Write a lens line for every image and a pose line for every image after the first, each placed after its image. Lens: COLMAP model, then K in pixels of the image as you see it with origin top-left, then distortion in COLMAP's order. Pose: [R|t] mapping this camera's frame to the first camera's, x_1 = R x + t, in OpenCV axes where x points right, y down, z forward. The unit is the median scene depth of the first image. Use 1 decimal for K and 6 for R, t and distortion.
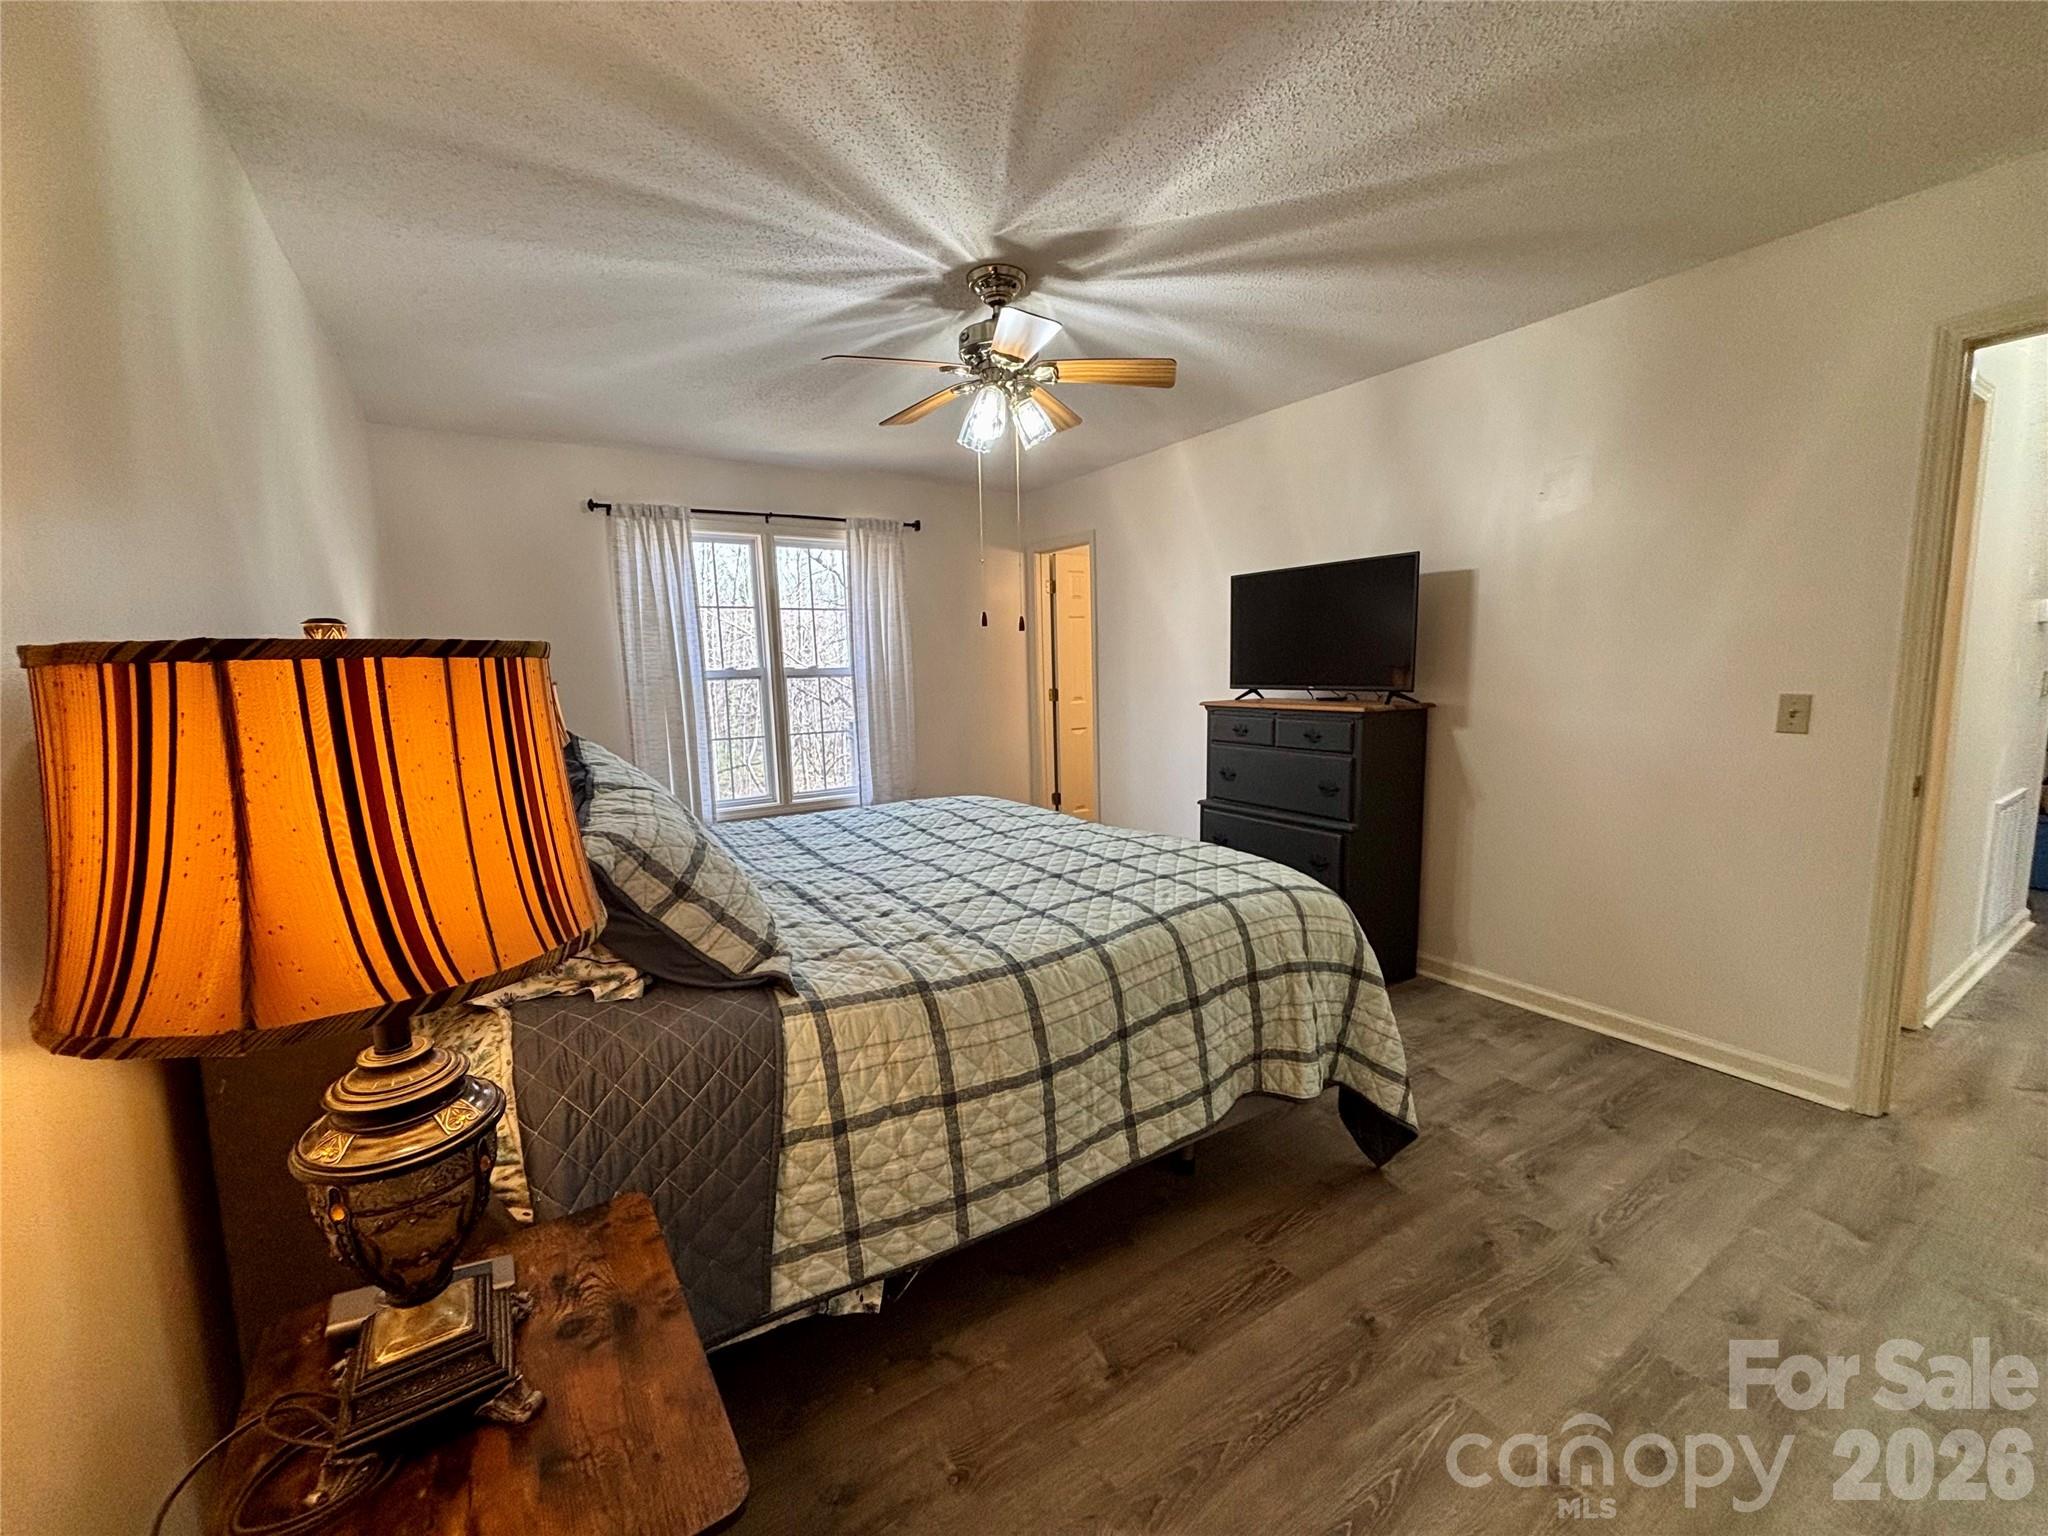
lens RADIAL K [[825.4, 0, 1020.8], [0, 825.4, 762.9], [0, 0, 1]] dist [0.001066, 0.000402]
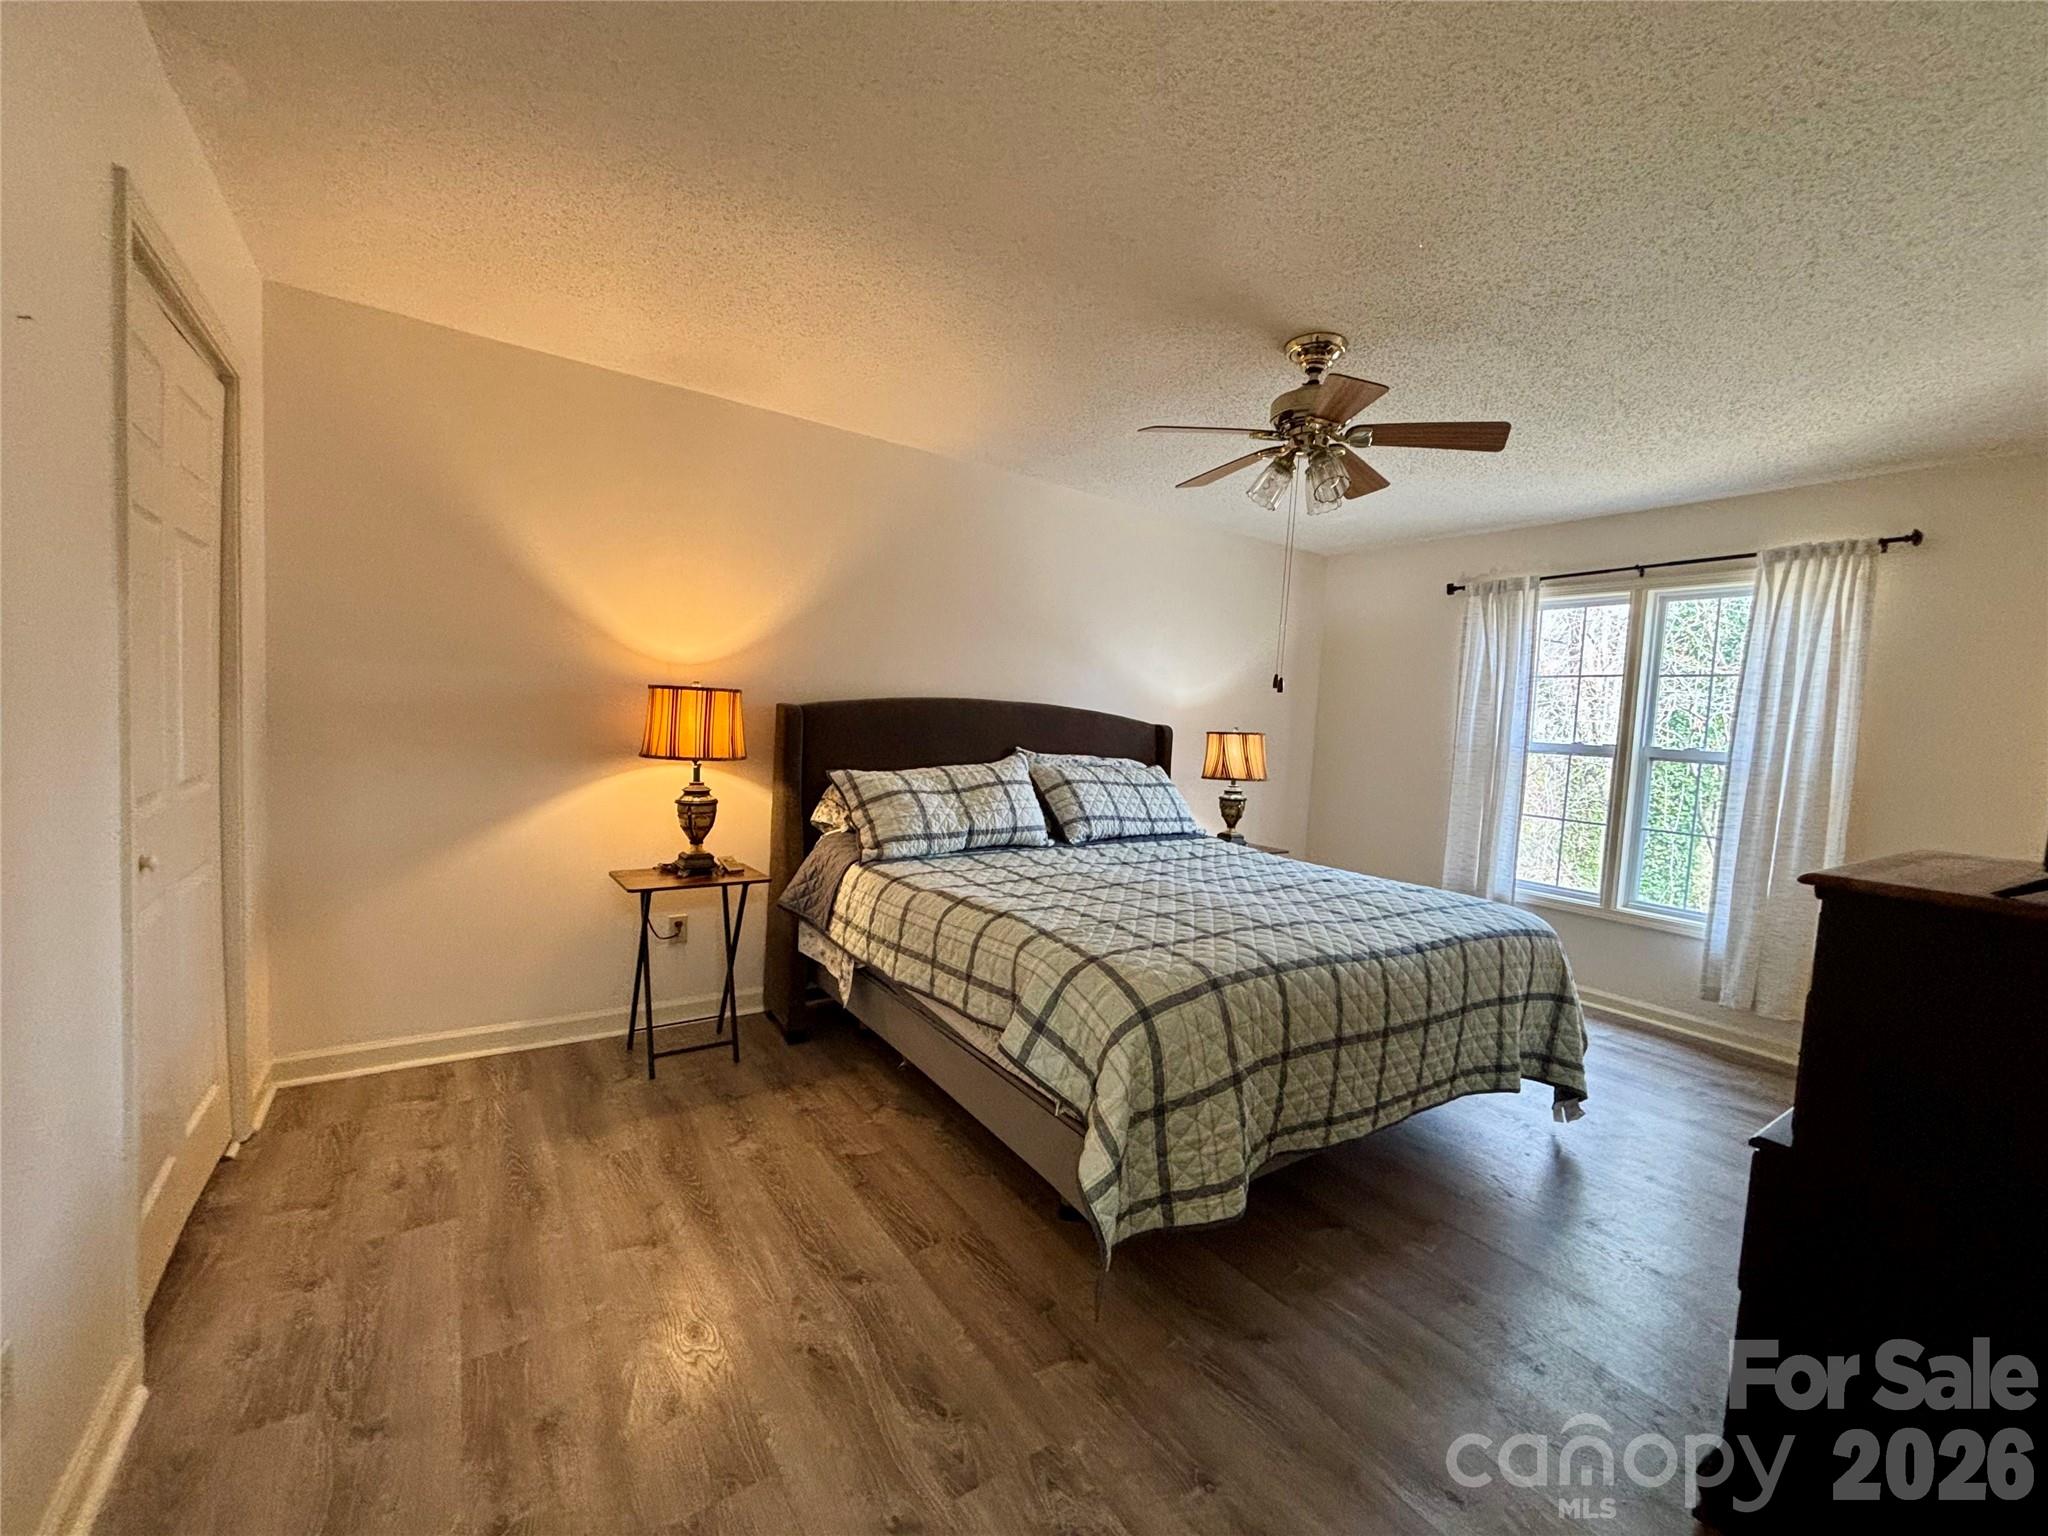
lens RADIAL K [[825.4, 0, 1020.8], [0, 825.4, 762.9], [0, 0, 1]] dist [0.001066, 0.000402]
pose [[0.035488, 0.079337, -0.996216, 0.769306], [-0.175178, 0.981904, 0.071957, -0.075396], [0.983897, 0.171961, 0.048744, 0.530053]]
